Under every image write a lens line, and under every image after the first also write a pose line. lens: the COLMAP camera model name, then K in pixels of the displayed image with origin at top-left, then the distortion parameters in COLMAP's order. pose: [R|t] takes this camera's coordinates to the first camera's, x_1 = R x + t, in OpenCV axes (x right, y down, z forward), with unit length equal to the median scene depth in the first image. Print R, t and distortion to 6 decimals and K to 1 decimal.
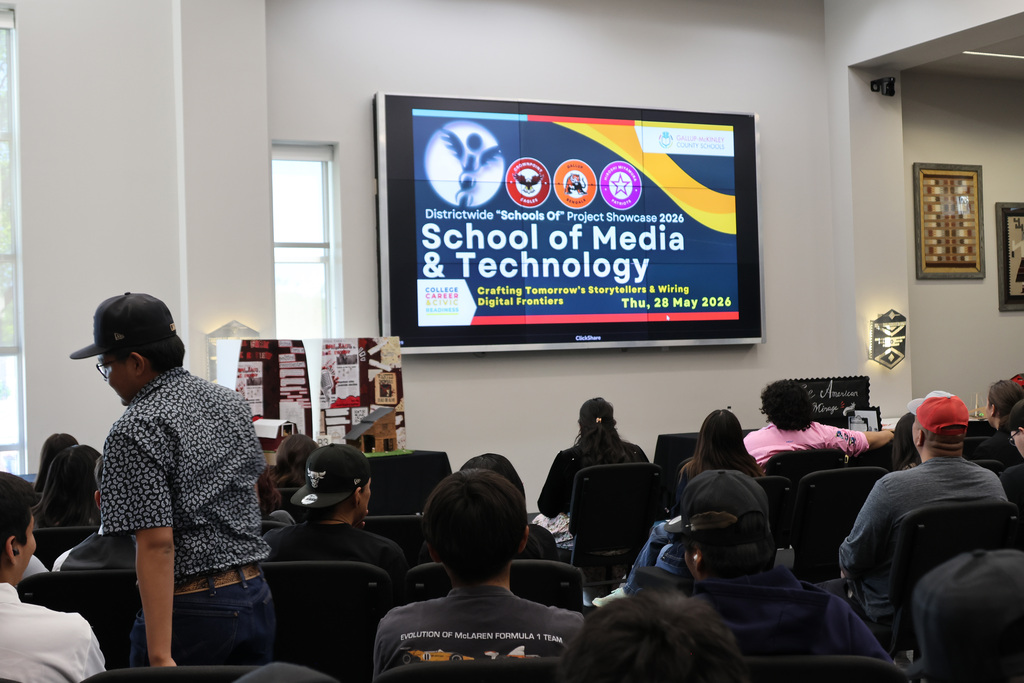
lens RADIAL K [[1316.2, 0, 512.0], [0, 1316.2, 341.5], [0, 0, 1]] dist [0.044948, 0.025464]
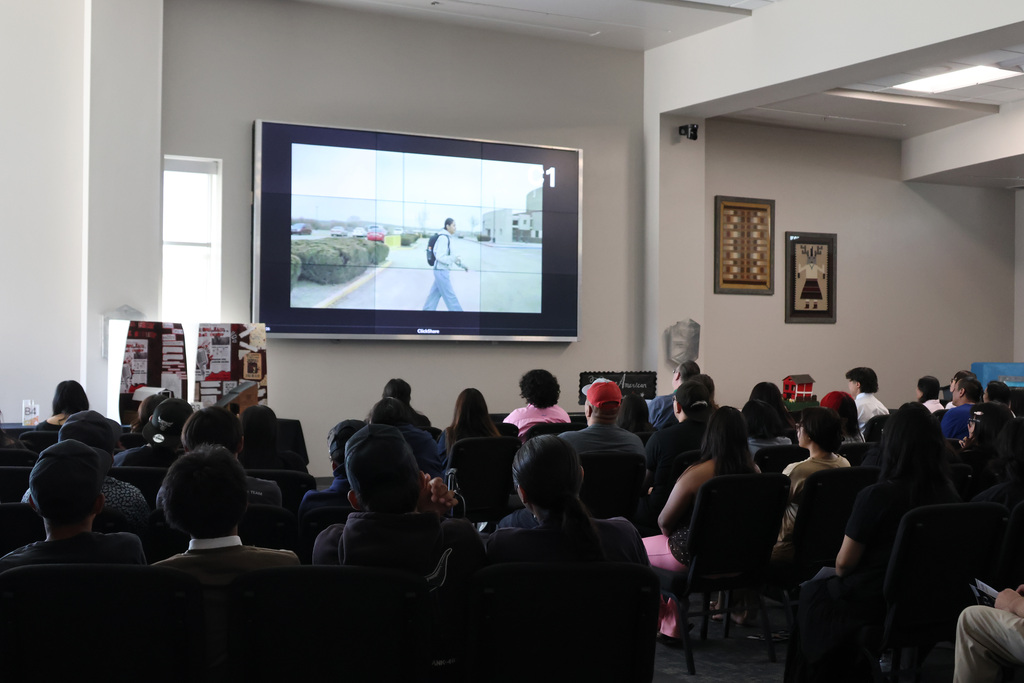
lens RADIAL K [[1316.2, 0, 512.0], [0, 1316.2, 341.5], [0, 0, 1]] dist [0.044948, 0.025464]
pose [[0.997674, 0.040506, 0.054820, 0.074301], [-0.040878, 0.999148, 0.005681, -0.003433], [-0.054543, -0.007908, 0.998480, -0.219091]]
